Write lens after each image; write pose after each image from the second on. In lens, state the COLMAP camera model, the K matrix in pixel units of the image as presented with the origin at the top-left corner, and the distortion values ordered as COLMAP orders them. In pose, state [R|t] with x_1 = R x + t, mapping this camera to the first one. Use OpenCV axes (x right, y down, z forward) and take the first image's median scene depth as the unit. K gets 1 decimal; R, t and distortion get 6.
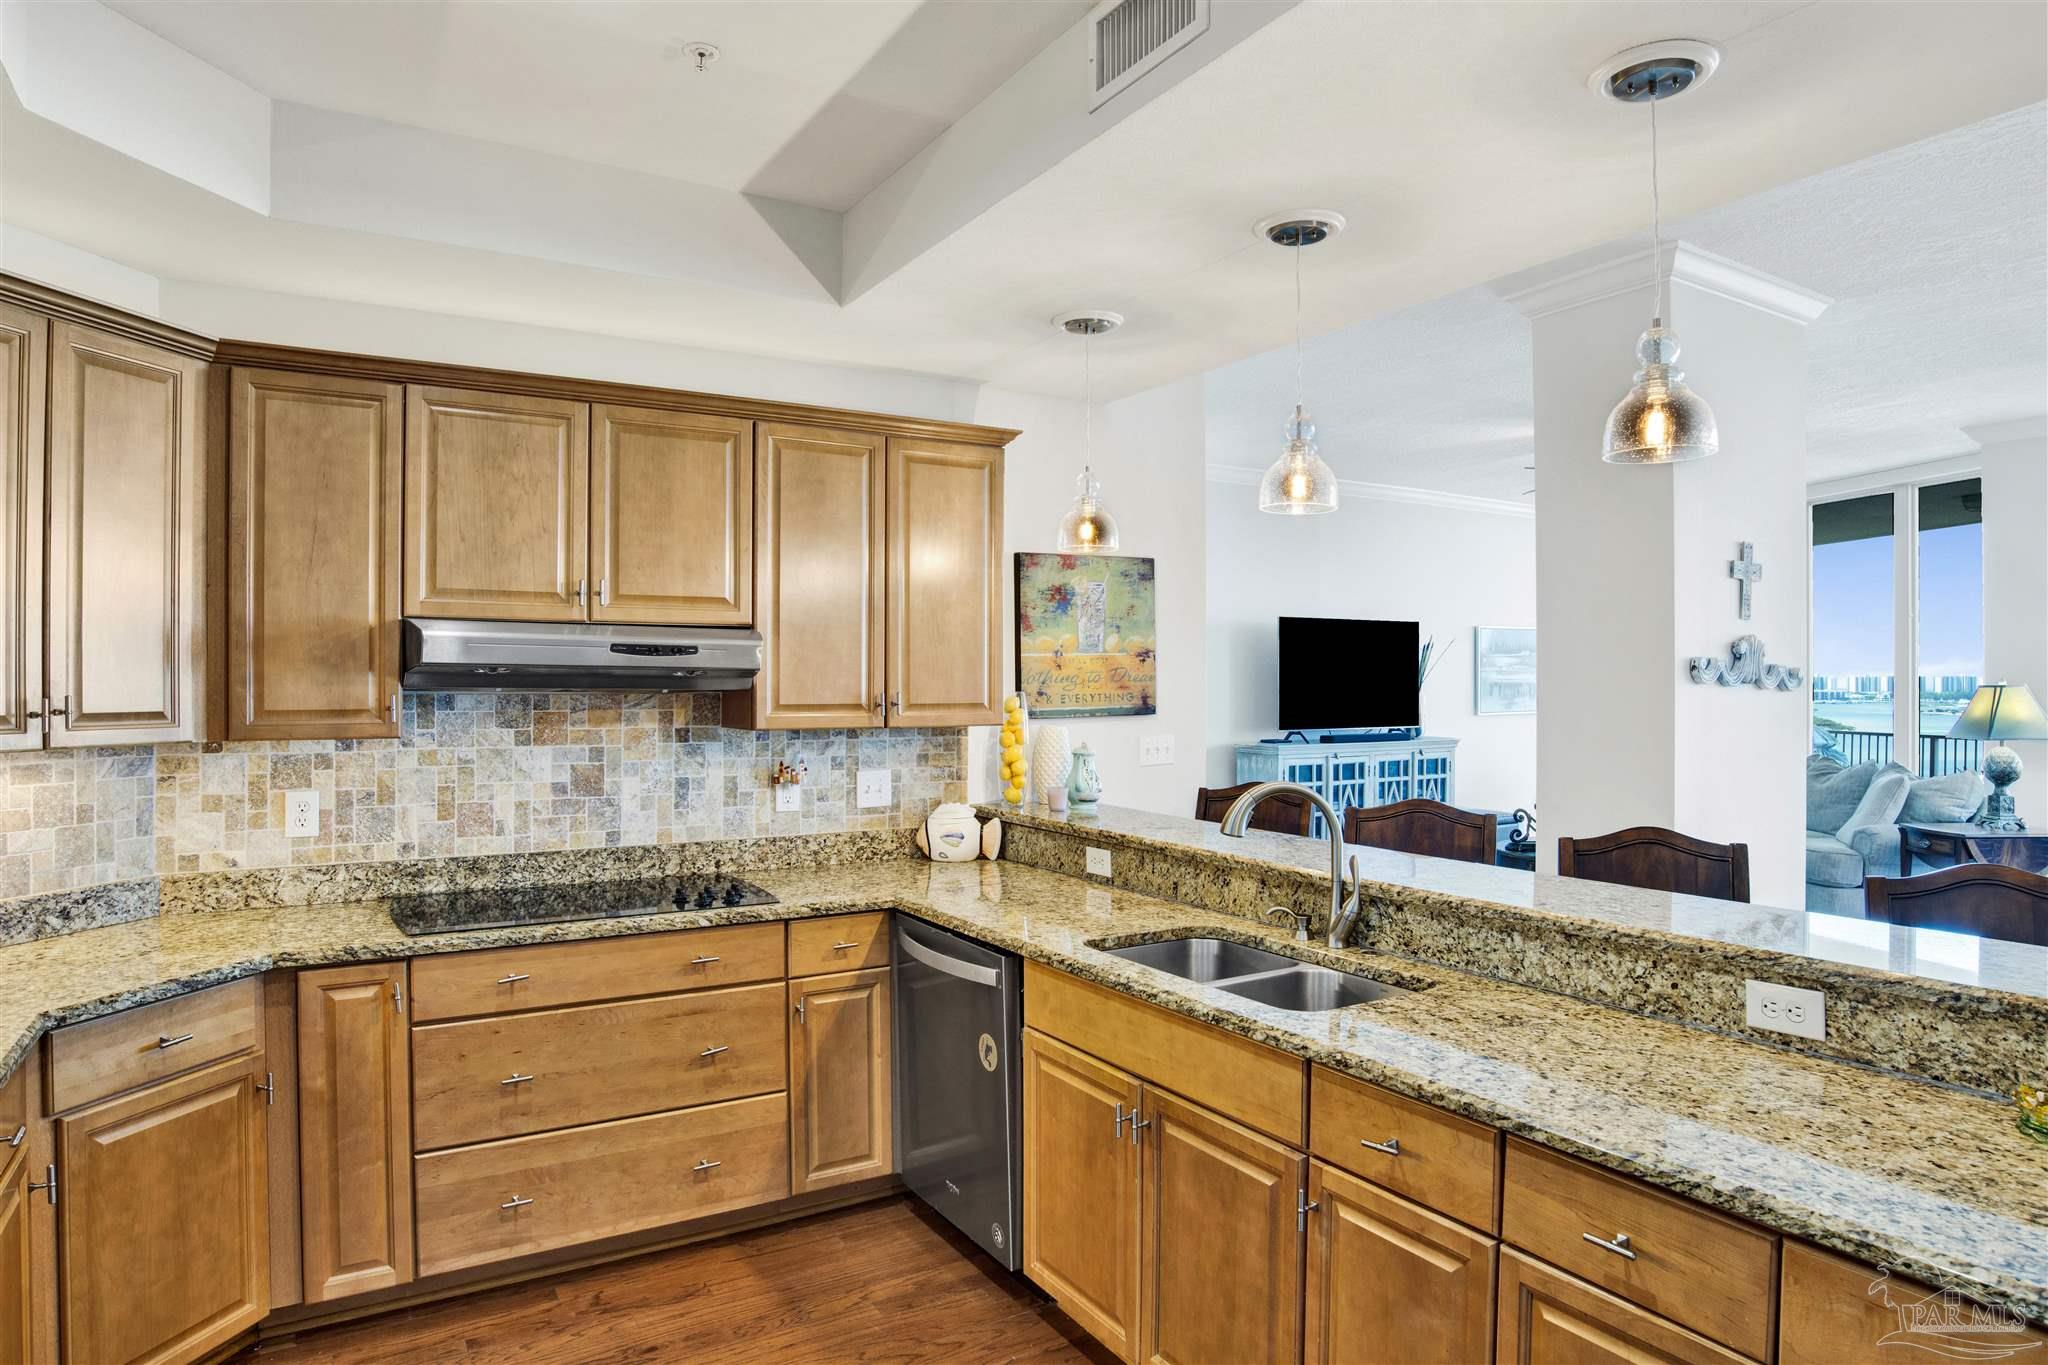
lens RADIAL K [[1167.3, 0, 1024.0], [0, 1167.3, 682.5], [0, 0, 1]] dist [-0.073377, 0.029431]
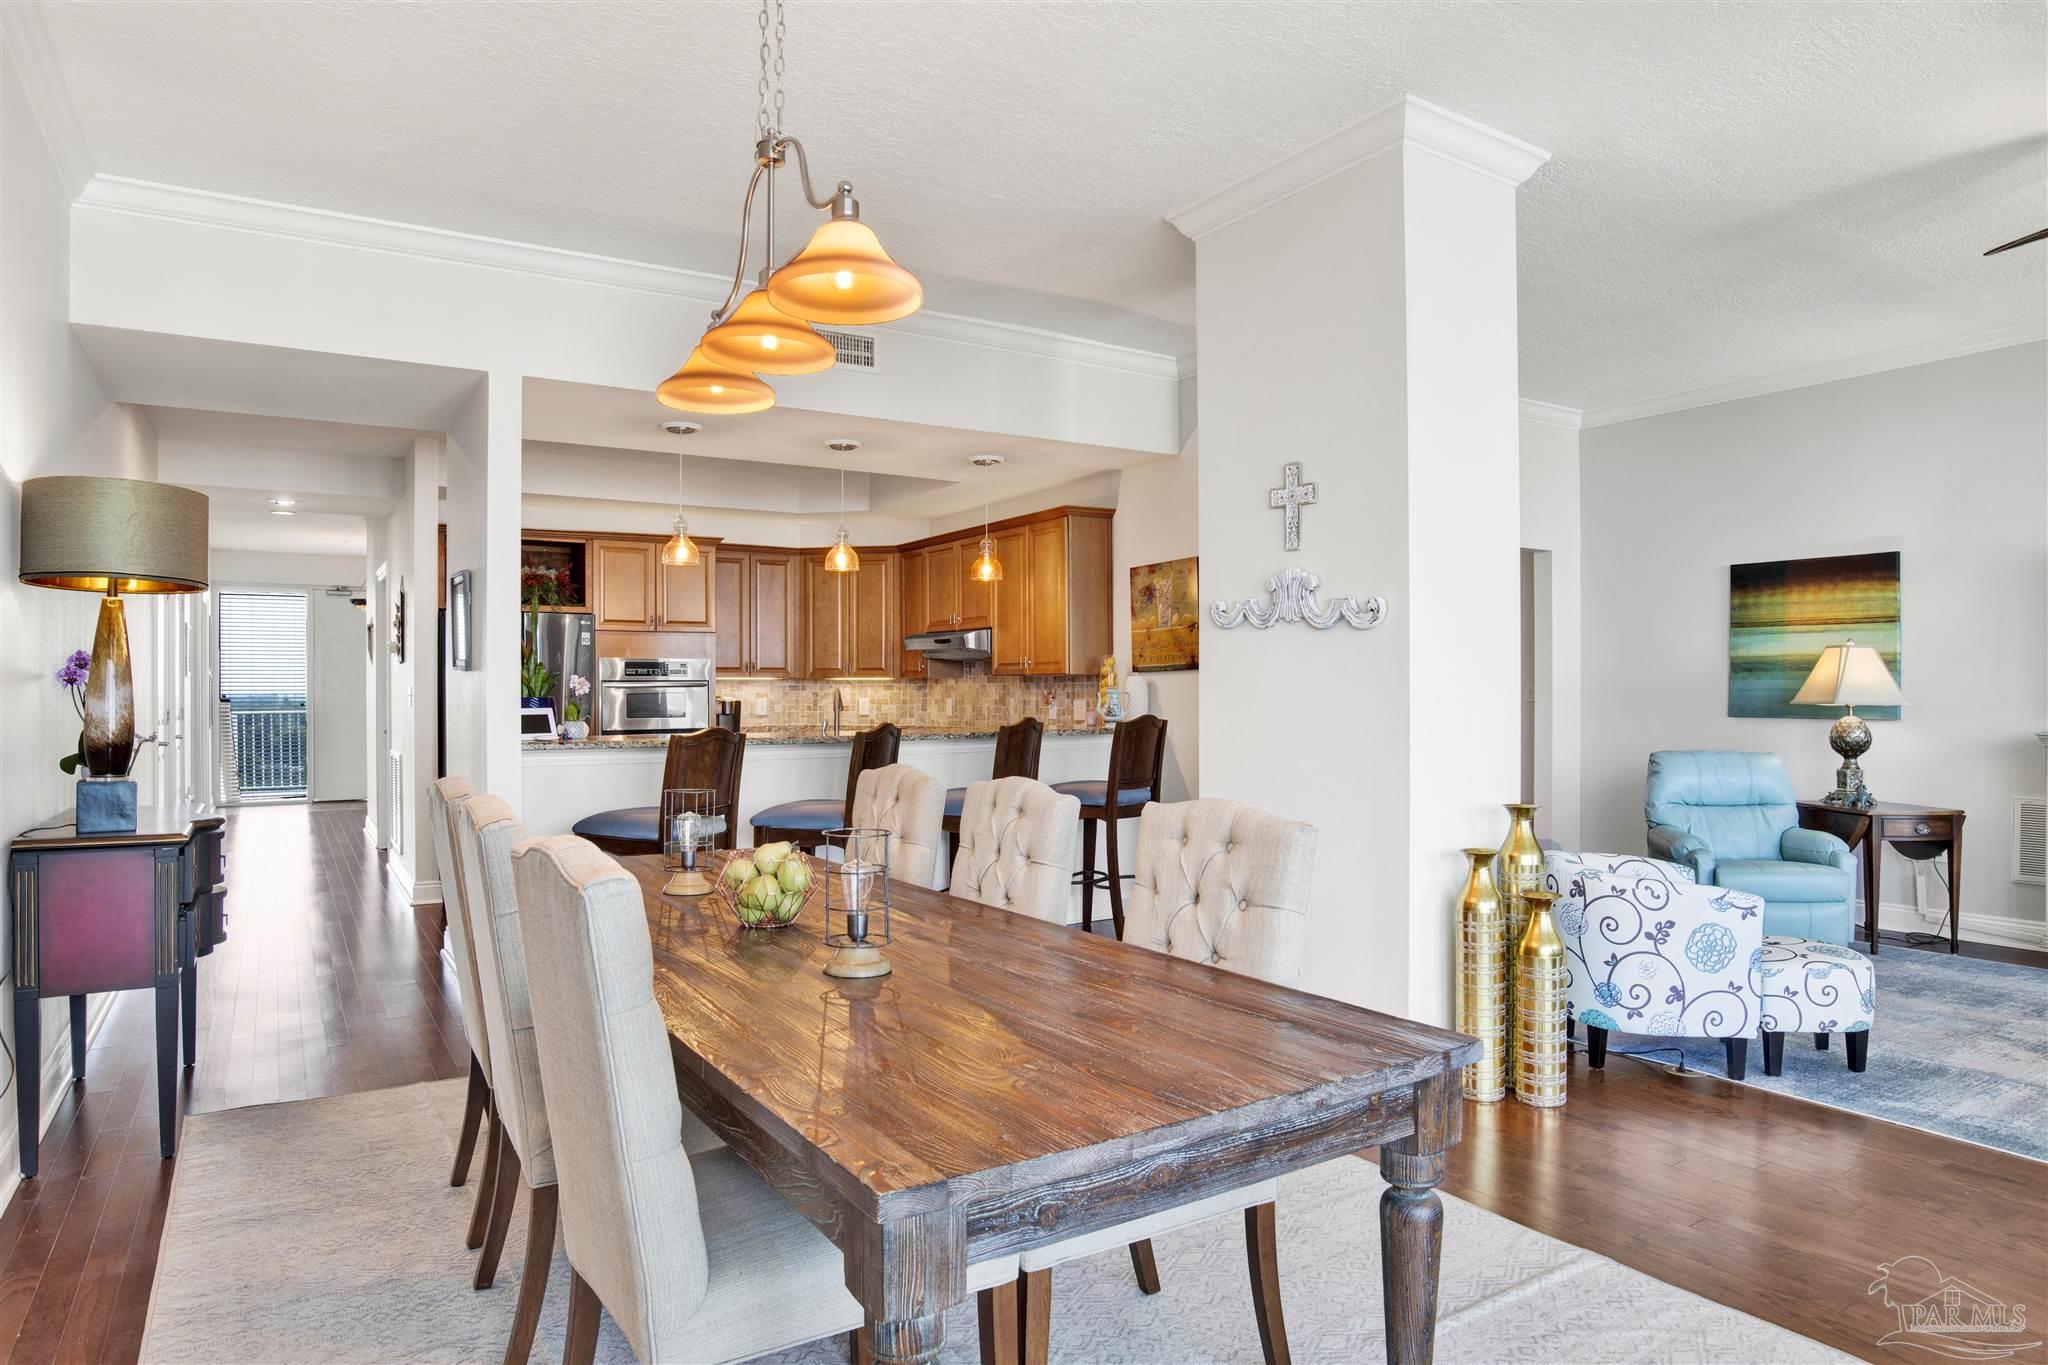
lens RADIAL K [[1245.0, 0, 1024.0], [0, 1245.0, 682.5], [0, 0, 1]] dist [-0.051270, 0.001839]
pose [[0.030130, -0.006086, -0.999527, 2.383573], [0.002255, 0.999979, -0.006020, 0.078018], [0.999543, -0.002072, 0.030143, 1.122150]]
